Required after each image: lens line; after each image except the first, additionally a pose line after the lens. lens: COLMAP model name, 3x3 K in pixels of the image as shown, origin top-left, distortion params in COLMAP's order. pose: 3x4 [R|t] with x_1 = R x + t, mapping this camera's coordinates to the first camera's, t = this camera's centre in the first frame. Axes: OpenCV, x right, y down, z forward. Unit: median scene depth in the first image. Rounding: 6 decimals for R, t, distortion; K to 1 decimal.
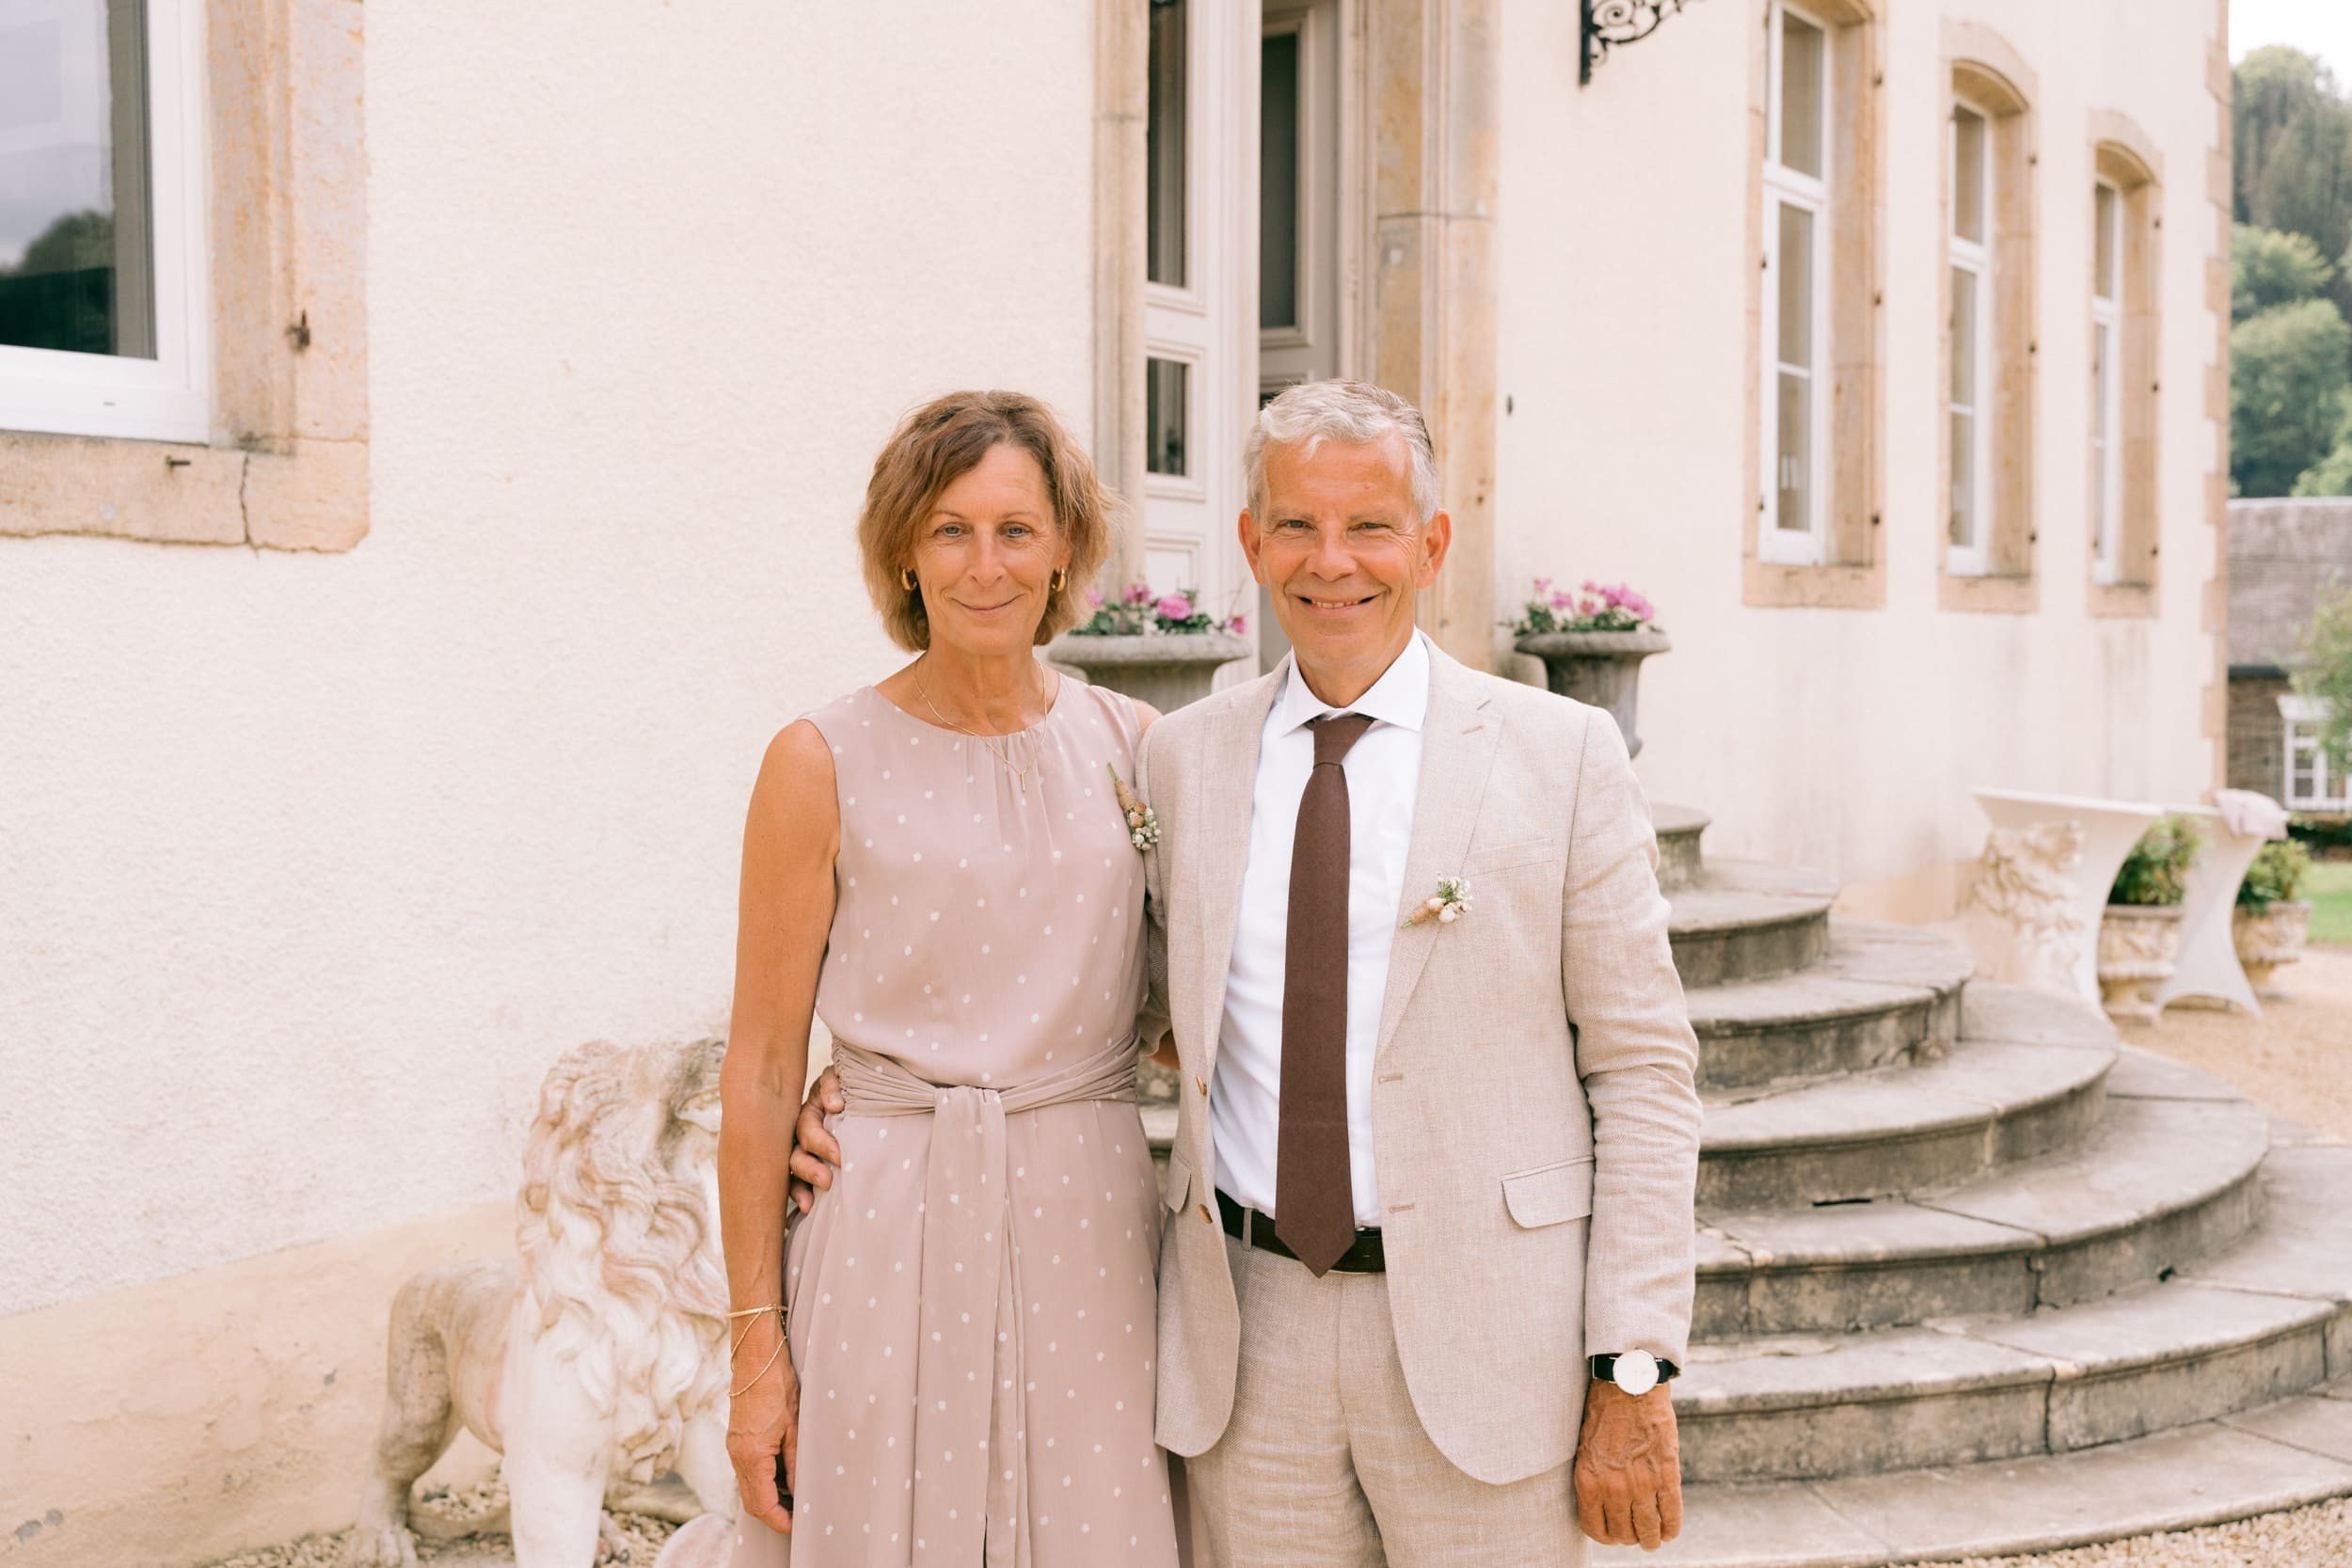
lens RADIAL K [[2735.0, 0, 1176.0], [0, 2735.0, 784.0], [0, 0, 1]] dist [0.002180, 0.013292]
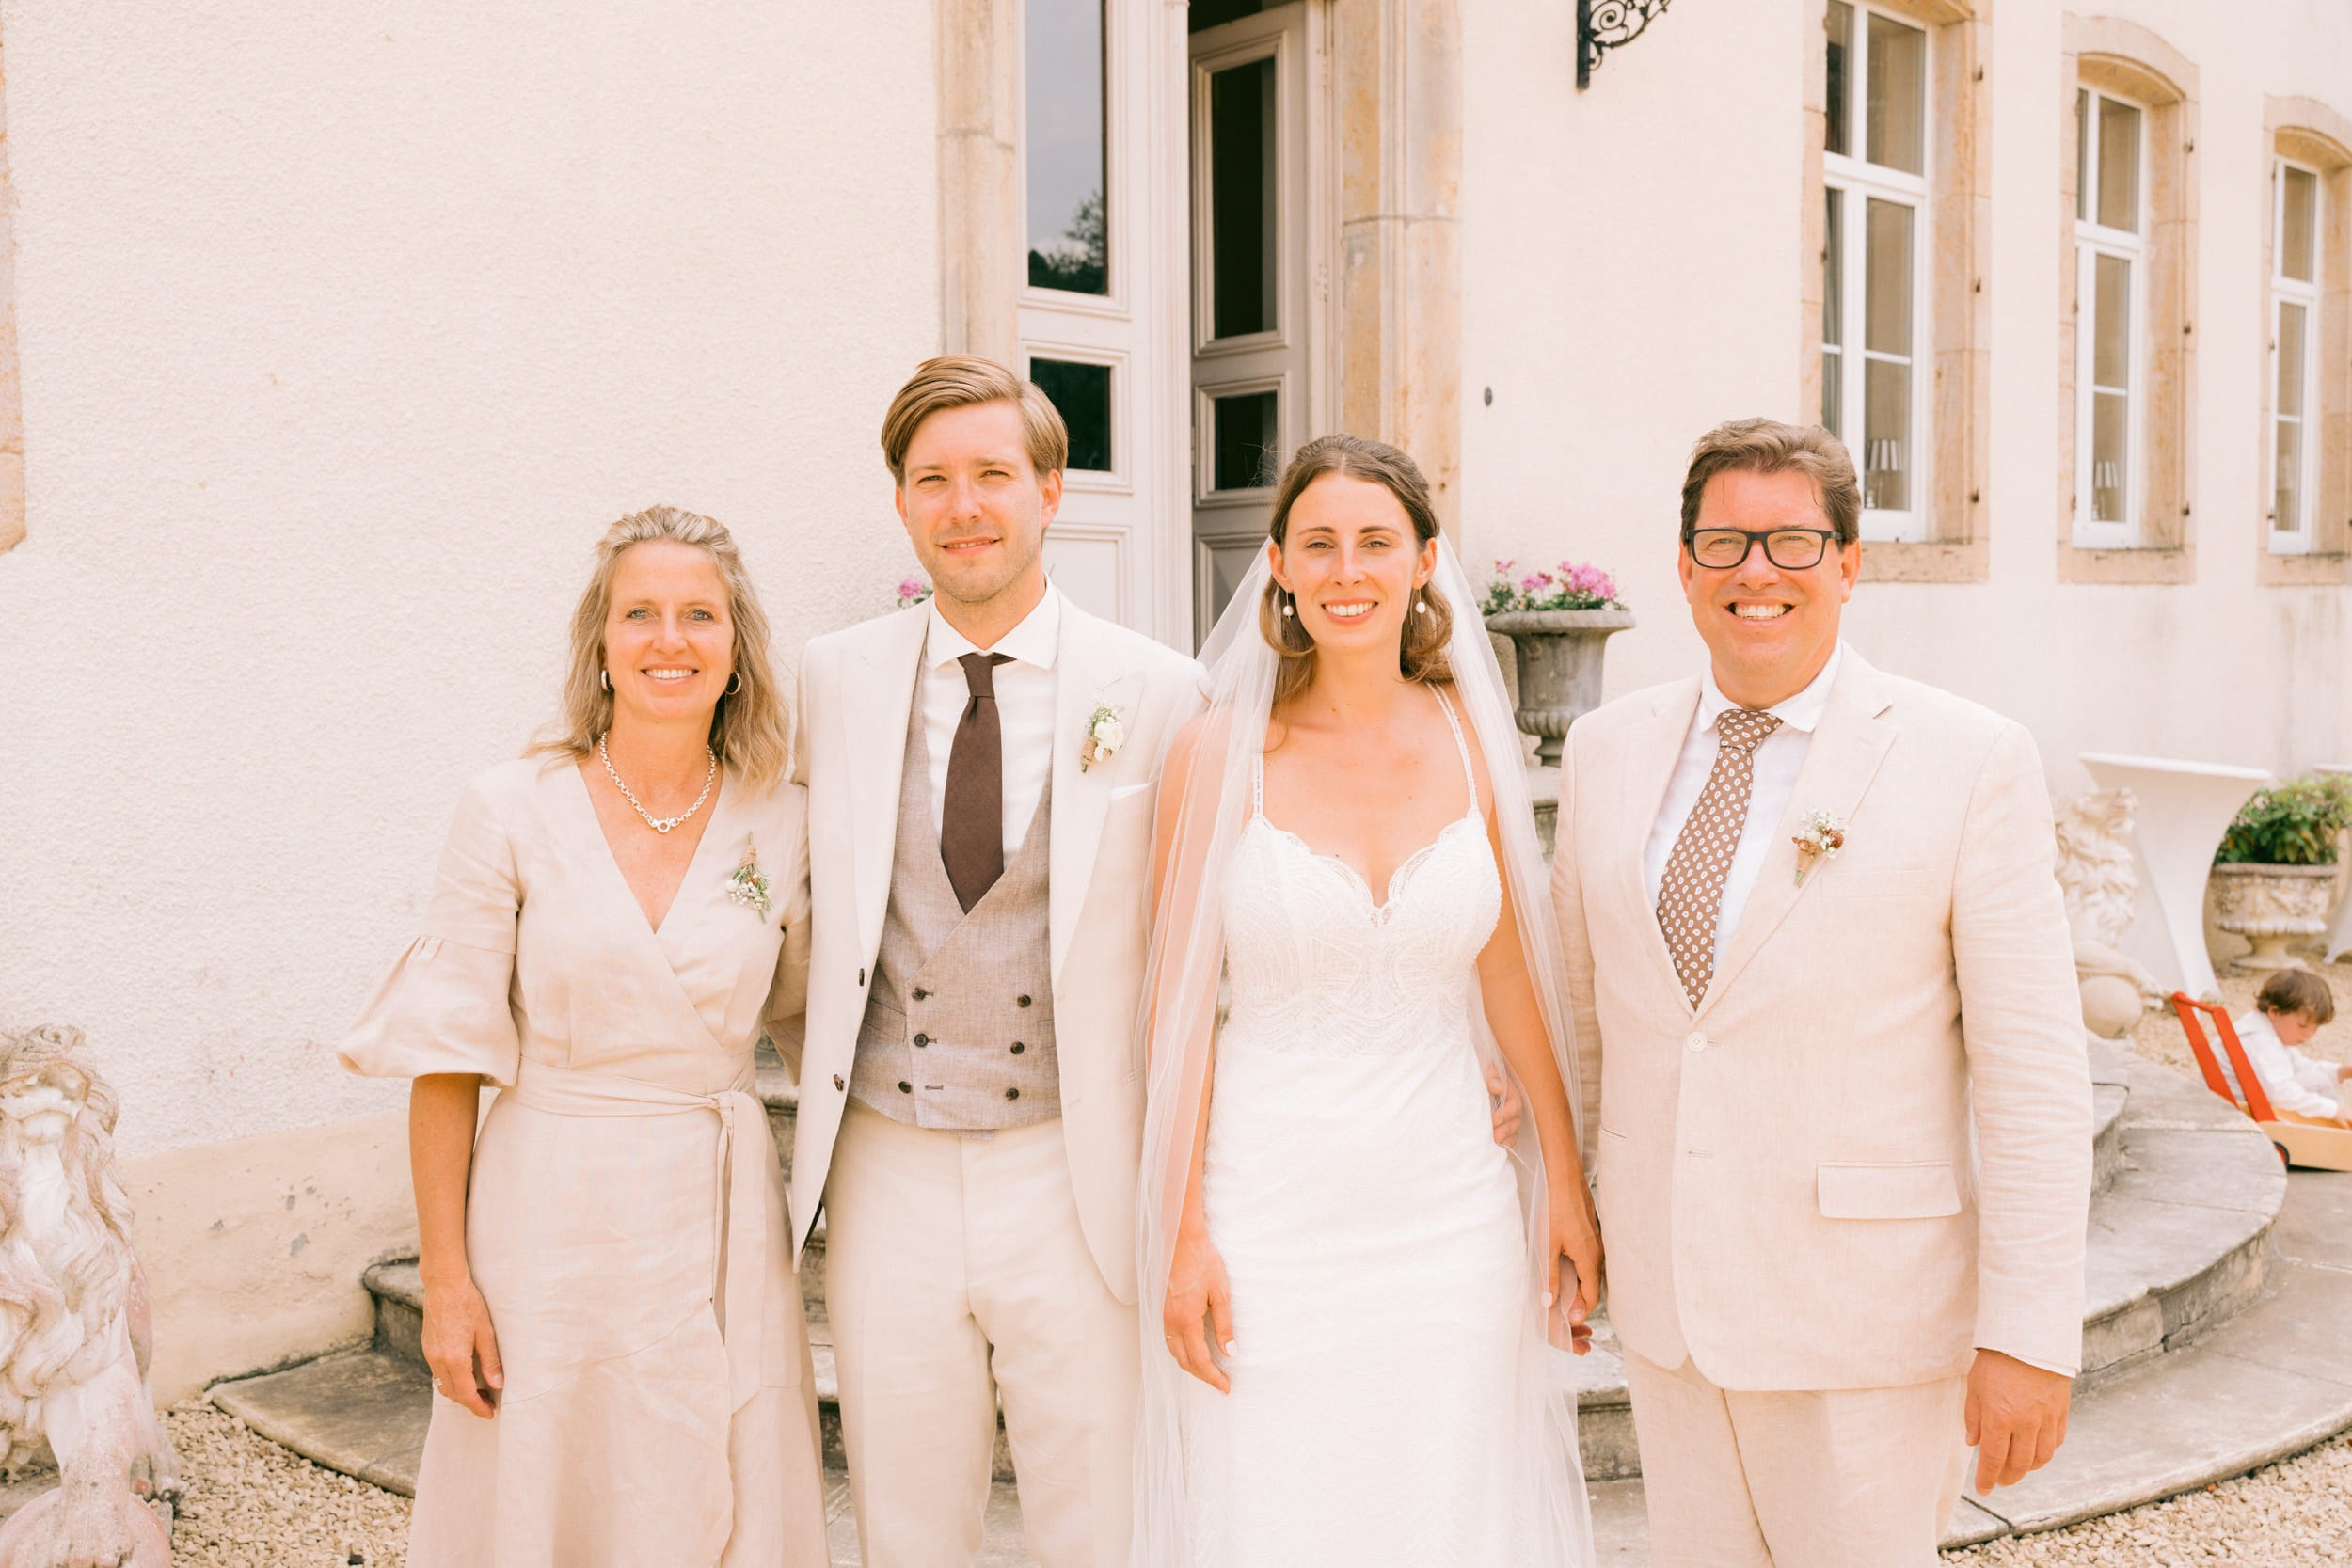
lens RADIAL K [[2206.8, 0, 1185.2], [0, 2206.8, 791.5], [0, 0, 1]] dist [0.009664, -0.003308]
pose [[0.974974, 0.005805, -0.222244, 0.205751], [-0.000093, 0.999670, 0.025705, -0.007571], [0.222320, -0.025041, 0.974652, 0.140052]]
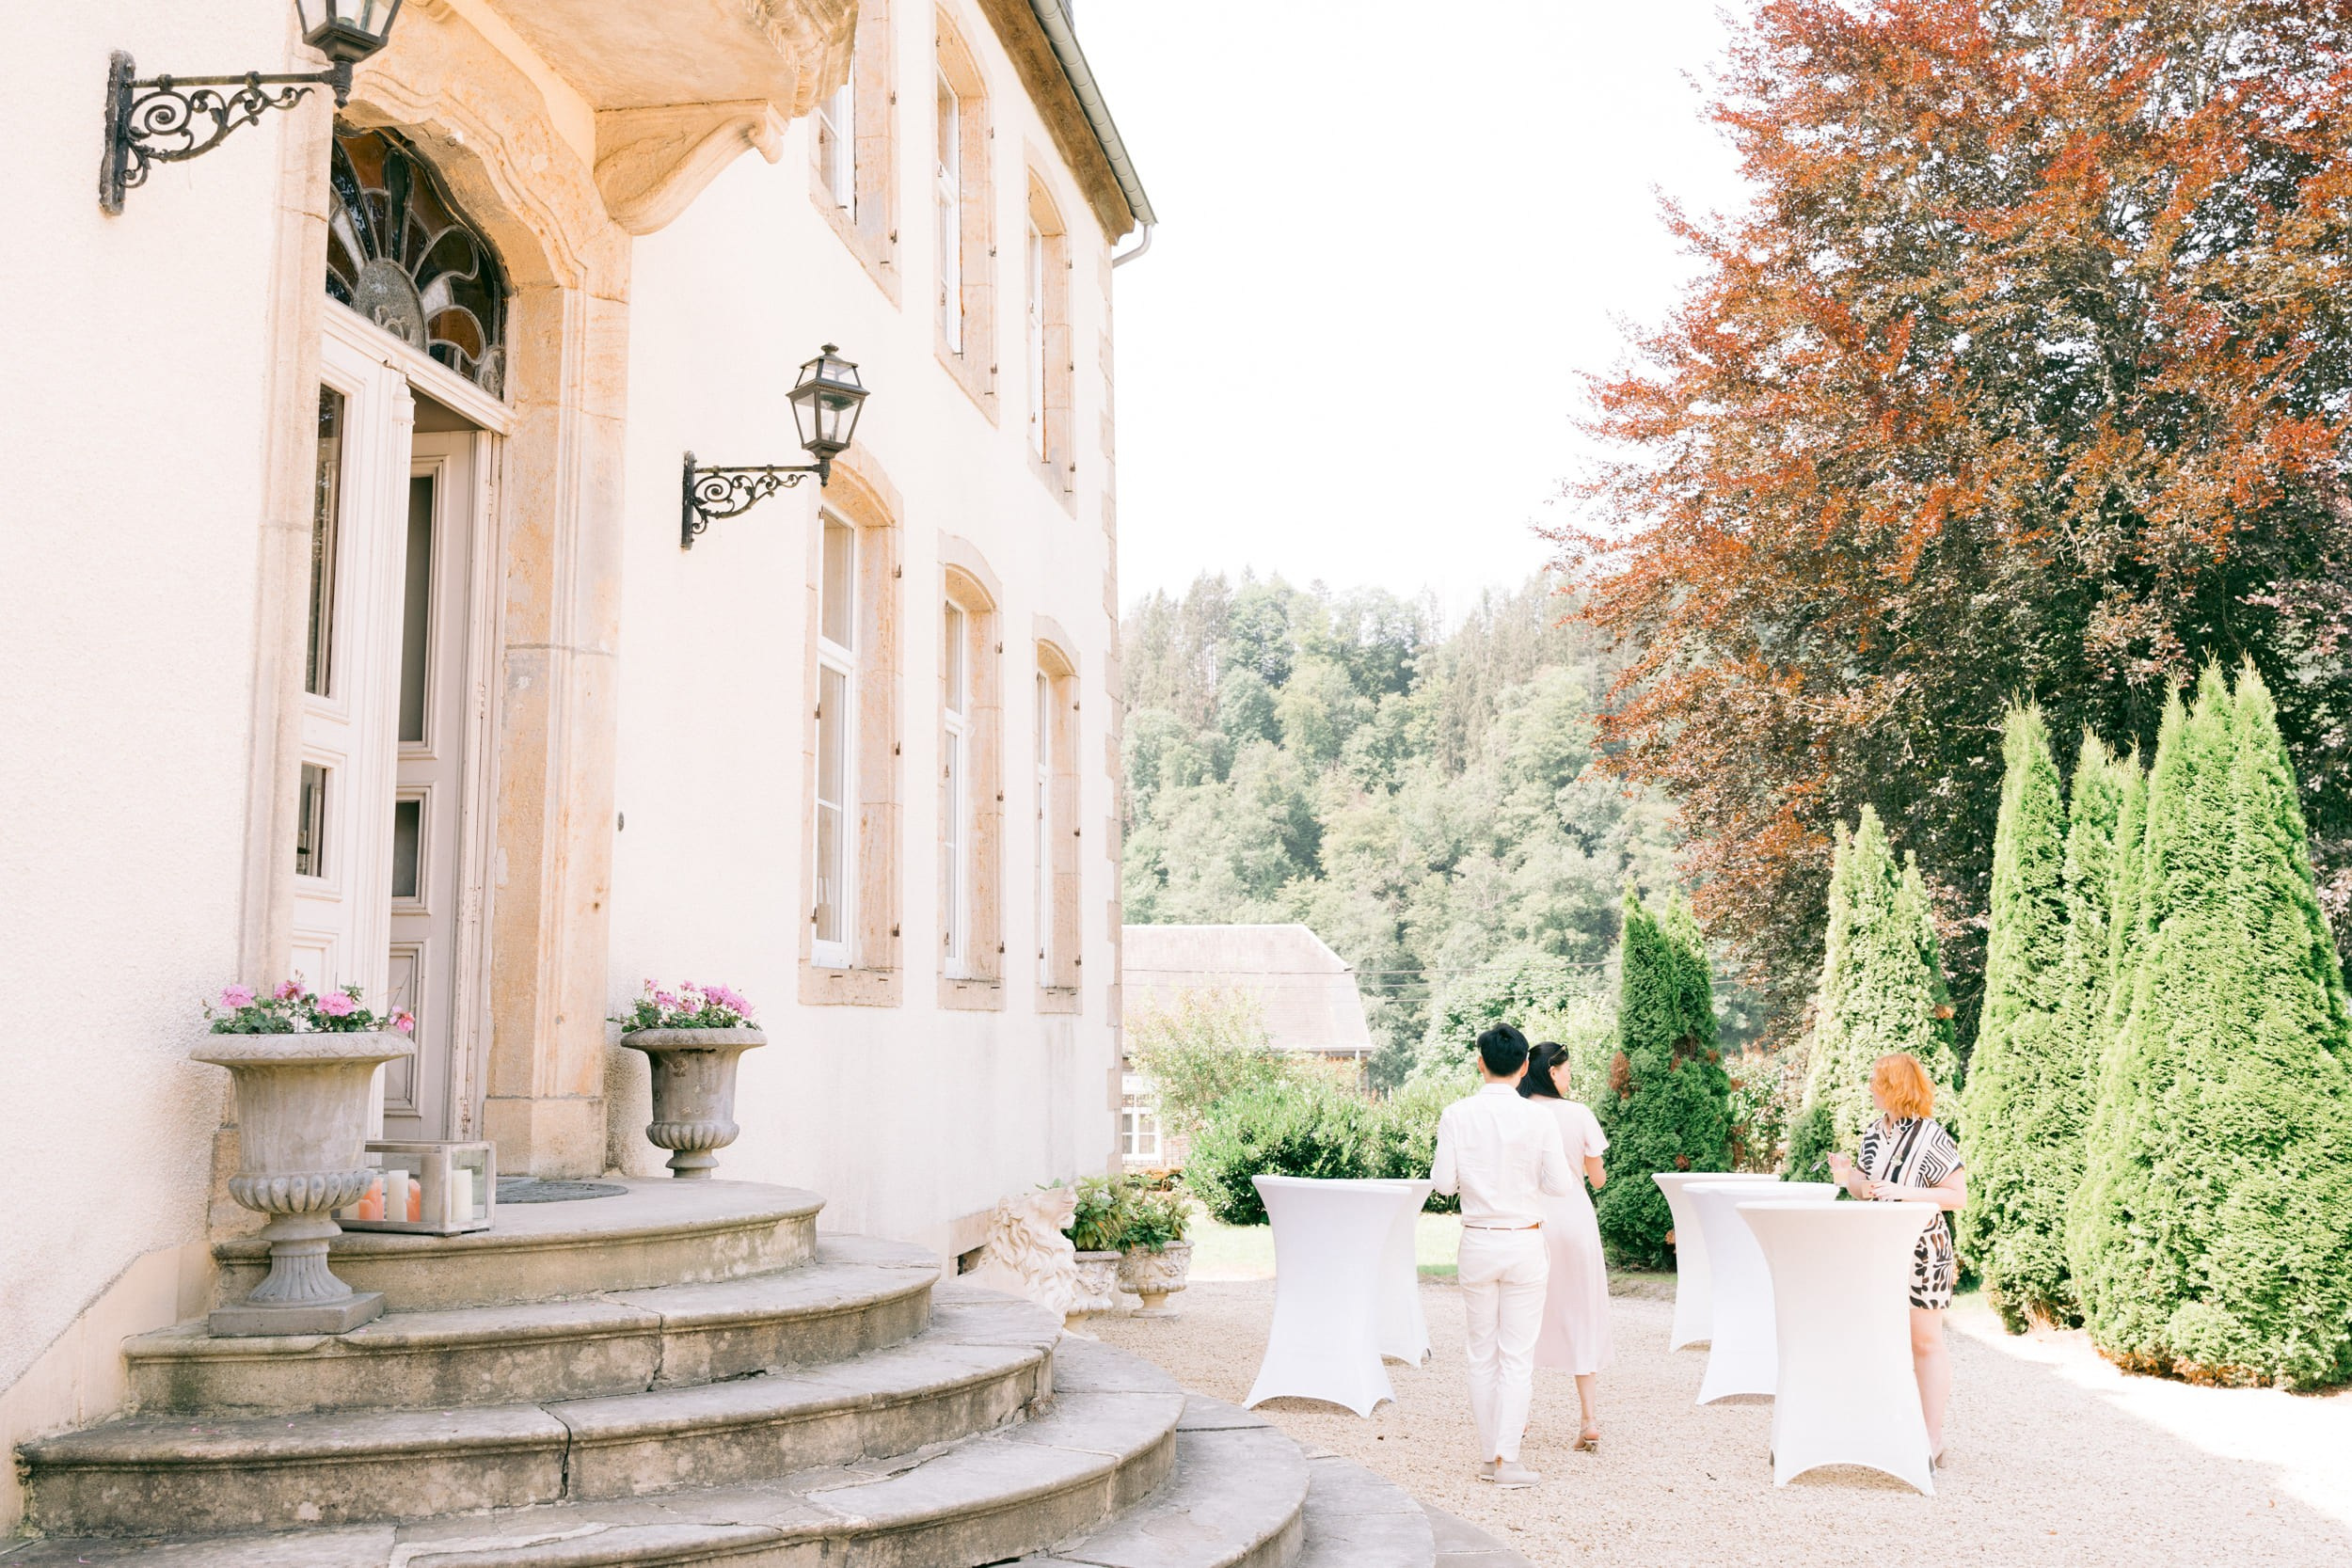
lens RADIAL K [[2206.8, 0, 1185.2], [0, 2206.8, 791.5], [0, 0, 1]] dist [0.009664, -0.003308]
pose [[0.908699, 0.044135, 0.415113, -0.043749], [0.022821, 0.987656, -0.154965, -0.007111], [-0.416828, 0.150290, 0.896475, 0.104620]]
